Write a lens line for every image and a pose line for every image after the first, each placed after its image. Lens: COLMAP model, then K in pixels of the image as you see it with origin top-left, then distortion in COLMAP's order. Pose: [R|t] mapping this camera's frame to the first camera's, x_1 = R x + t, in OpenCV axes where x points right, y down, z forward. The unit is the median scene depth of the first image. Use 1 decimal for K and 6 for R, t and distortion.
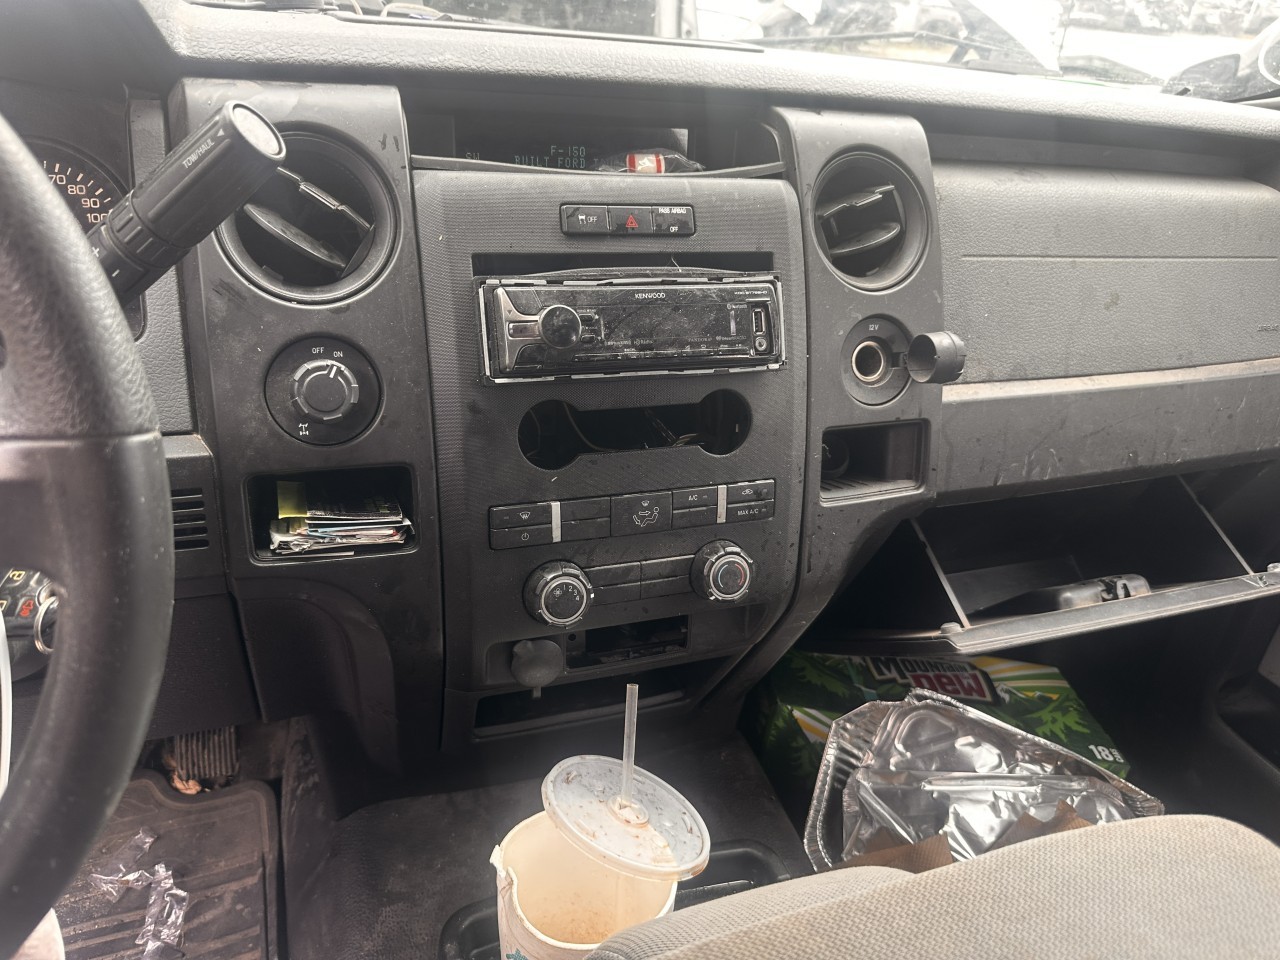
lens RADIAL K [[946.8, 0, 640.0], [0, 946.8, 480.0], [0, 0, 1]] dist [-0.038517, -0.000897]
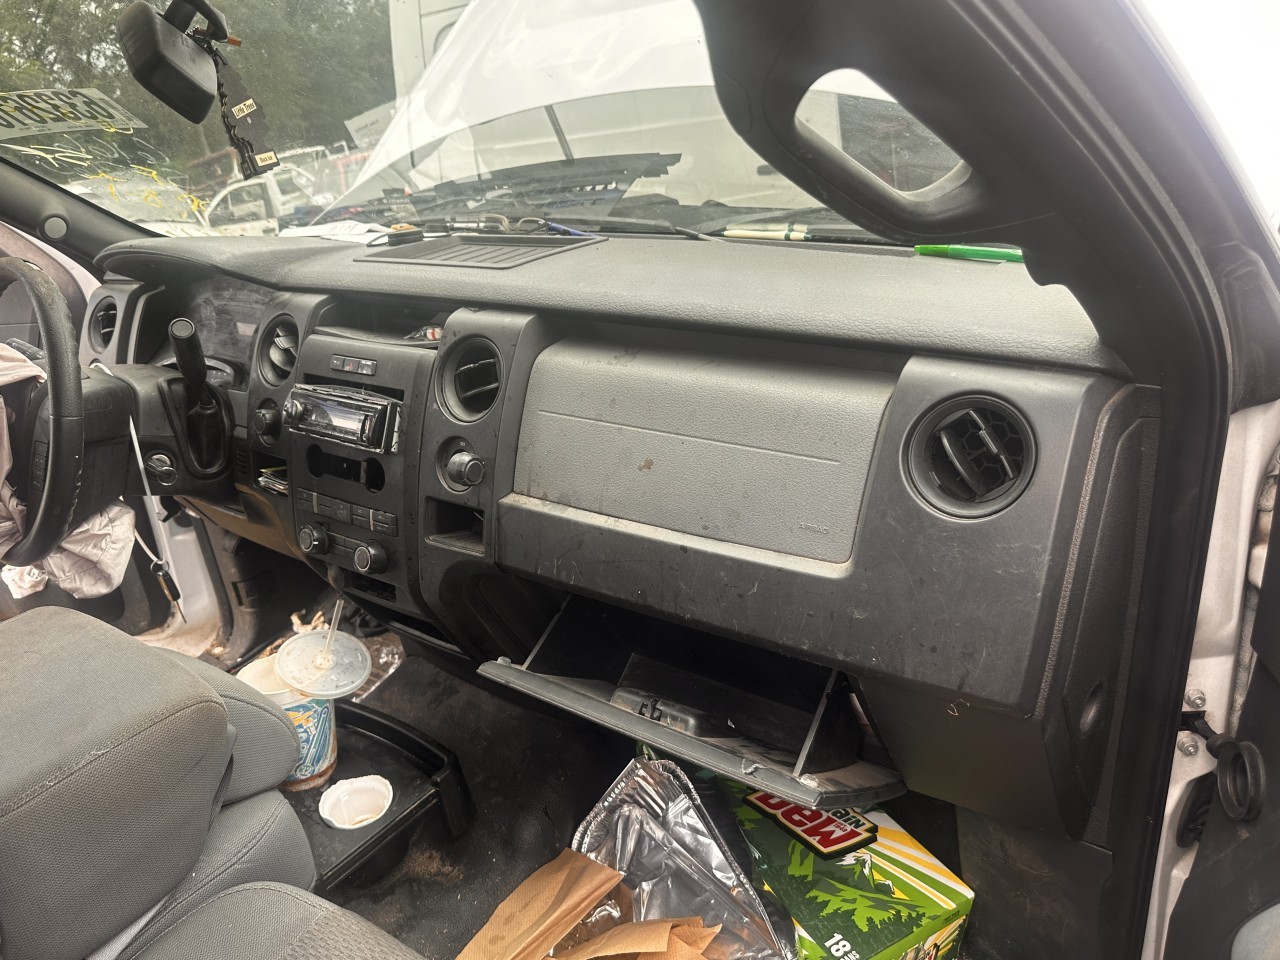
lens RADIAL K [[946.8, 0, 640.0], [0, 946.8, 480.0], [0, 0, 1]] dist [0.040271, -0.000121]
pose [[0.538657, 0.211018, -0.815672, 1.618495], [-0.256648, 0.963213, 0.079701, -0.286396], [0.802484, 0.166409, 0.572999, 0.297812]]
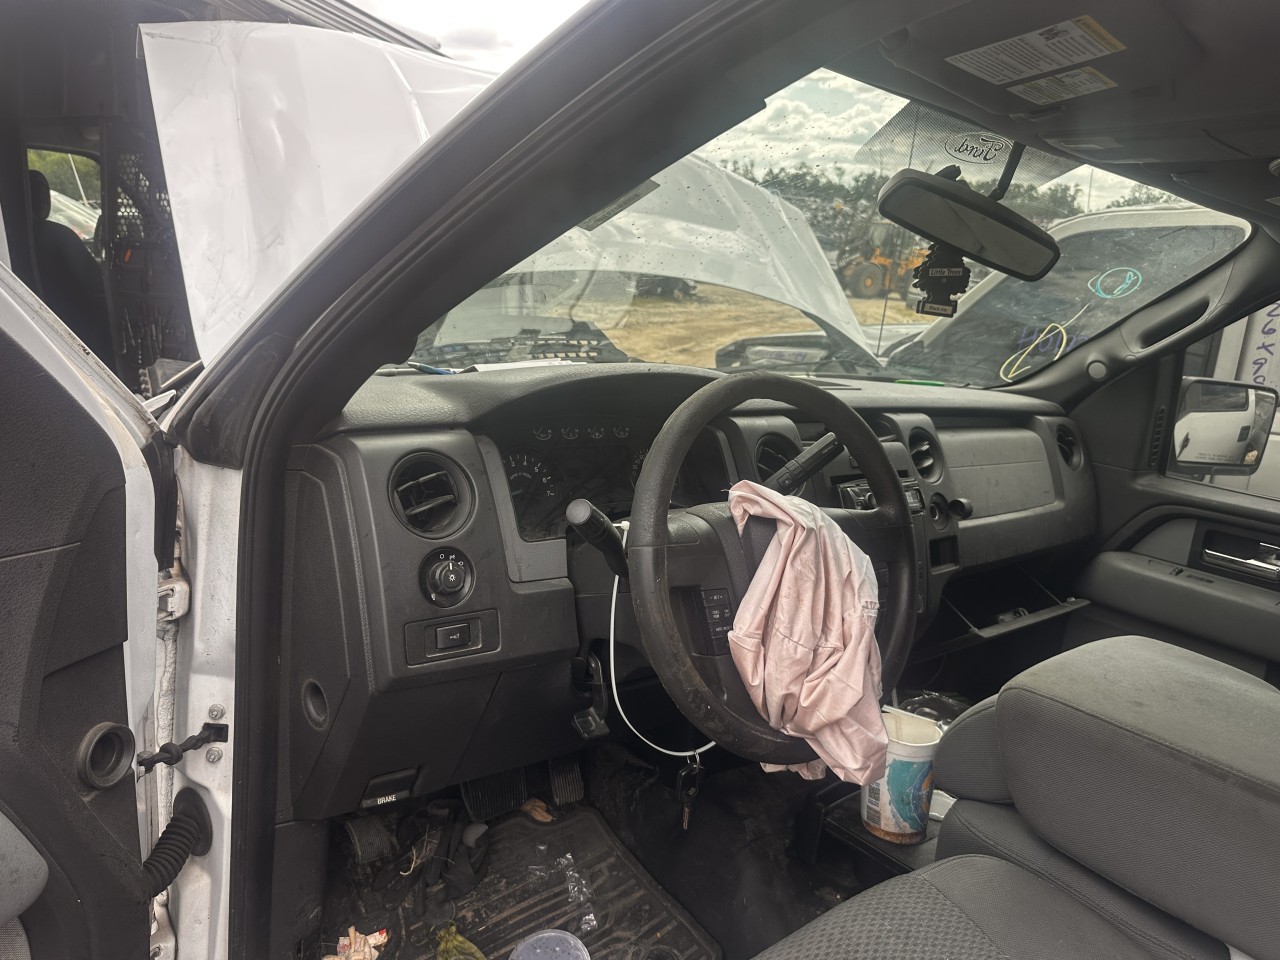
lens RADIAL K [[946.8, 0, 640.0], [0, 946.8, 480.0], [0, 0, 1]] dist [-0.038517, -0.000897]
pose [[0.936446, -0.050127, 0.347213, -1.219095], [0.130100, 0.968785, -0.211022, 0.190628], [-0.325797, 0.242783, 0.913736, -0.903098]]
